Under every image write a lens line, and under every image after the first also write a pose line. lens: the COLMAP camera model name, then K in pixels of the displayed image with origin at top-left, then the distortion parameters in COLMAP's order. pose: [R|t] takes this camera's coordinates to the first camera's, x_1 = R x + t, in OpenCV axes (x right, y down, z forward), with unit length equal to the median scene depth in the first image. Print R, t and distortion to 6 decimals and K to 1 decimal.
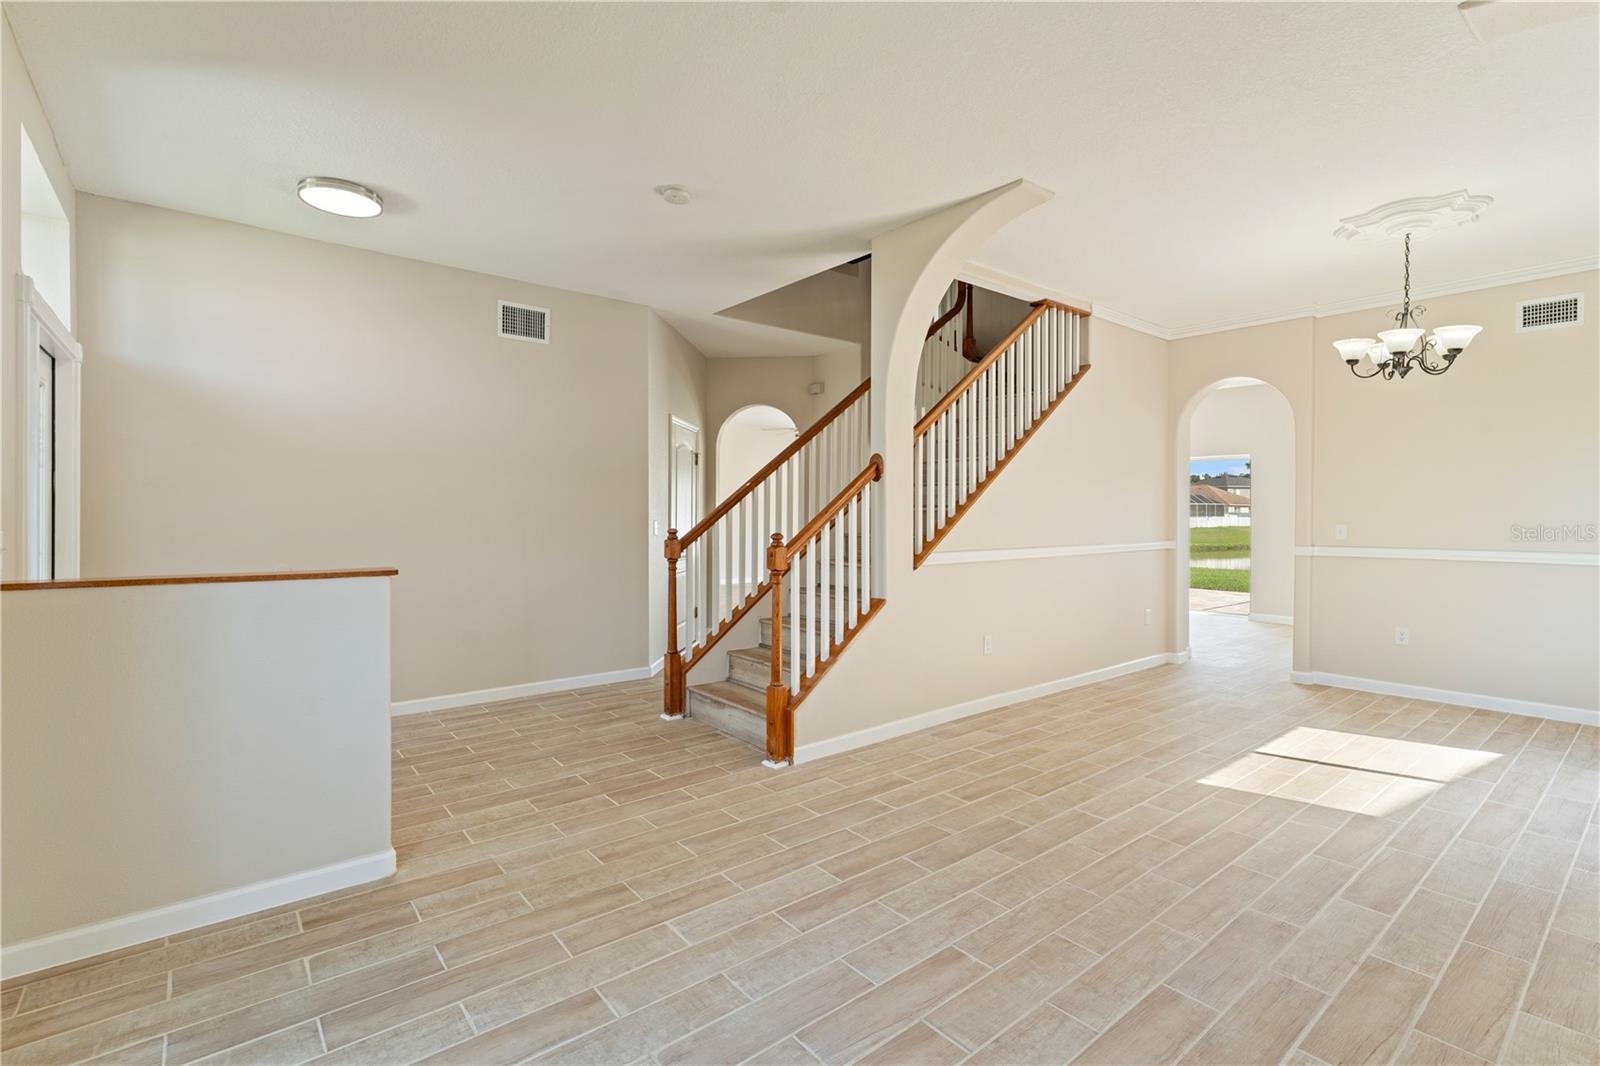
lens RADIAL K [[731.1, 0, 801.0], [0, 731.1, 524.3], [0, 0, 1]] dist [-0.001412, 0.000384]
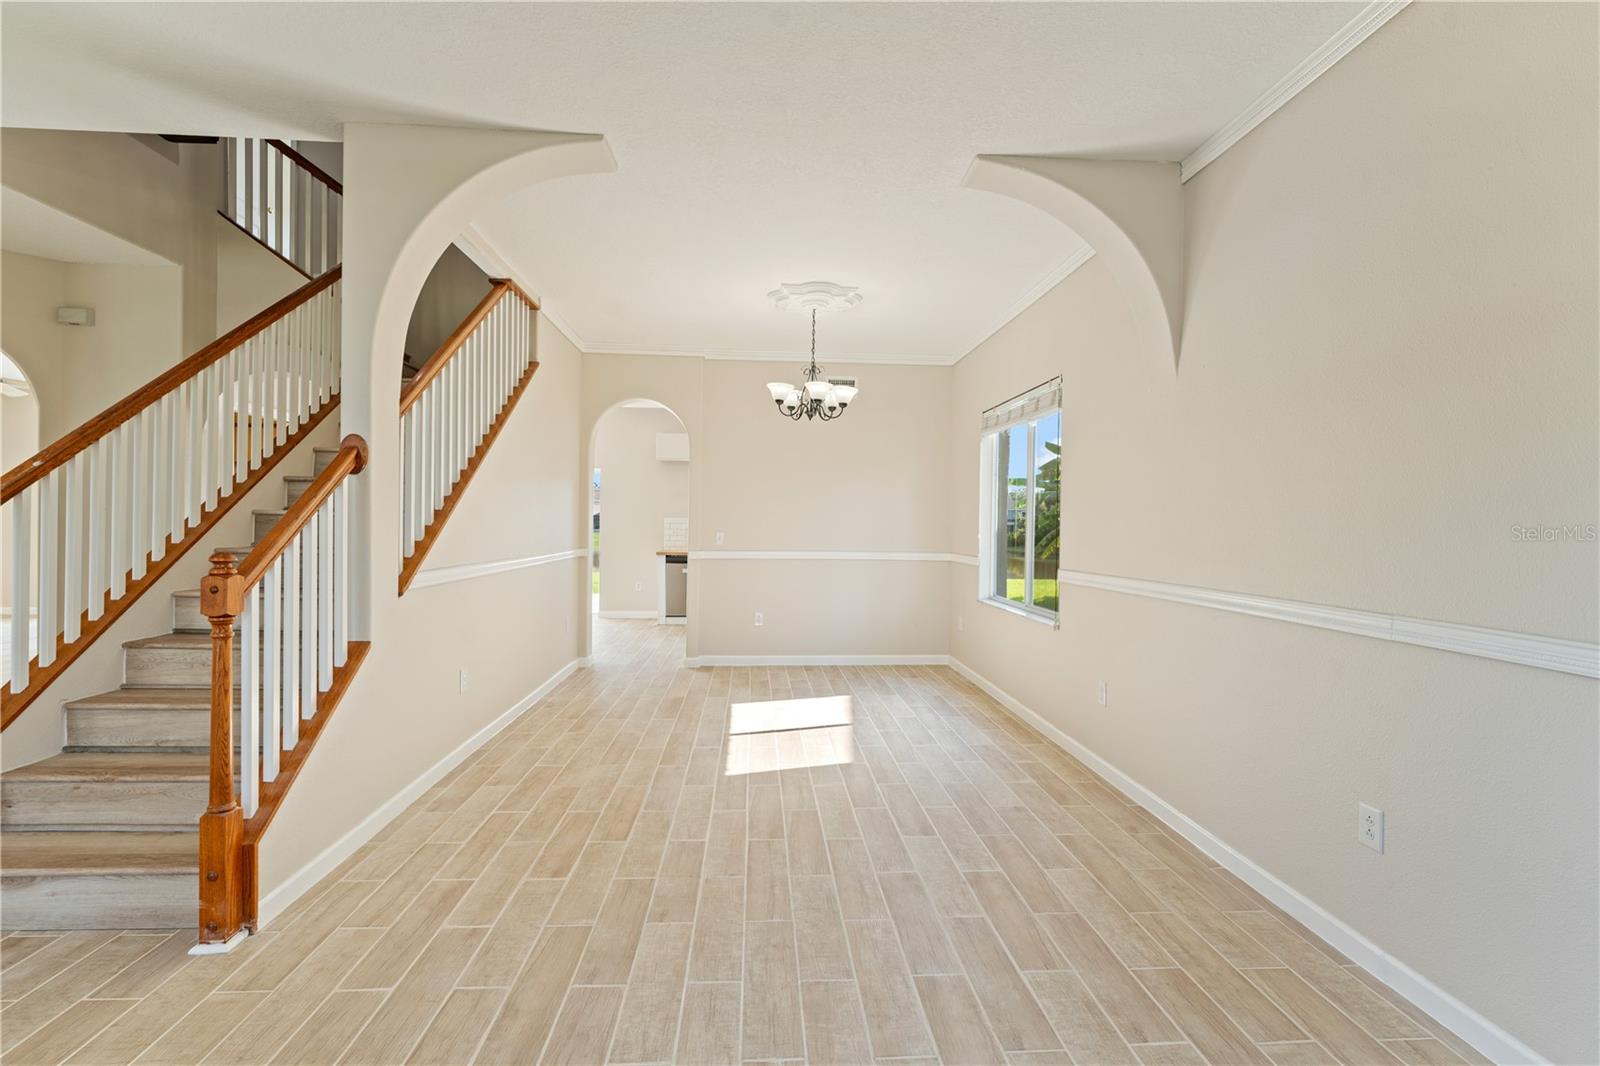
lens RADIAL K [[716.9, 0, 790.5], [0, 716.9, 535.9], [0, 0, 1]] dist [0.000339, -0.000440]
pose [[0.584720, -0.007623, 0.811199, -0.237174], [0.001398, 0.999964, 0.008389, -0.005445], [-0.811234, -0.003772, 0.584709, 0.295789]]
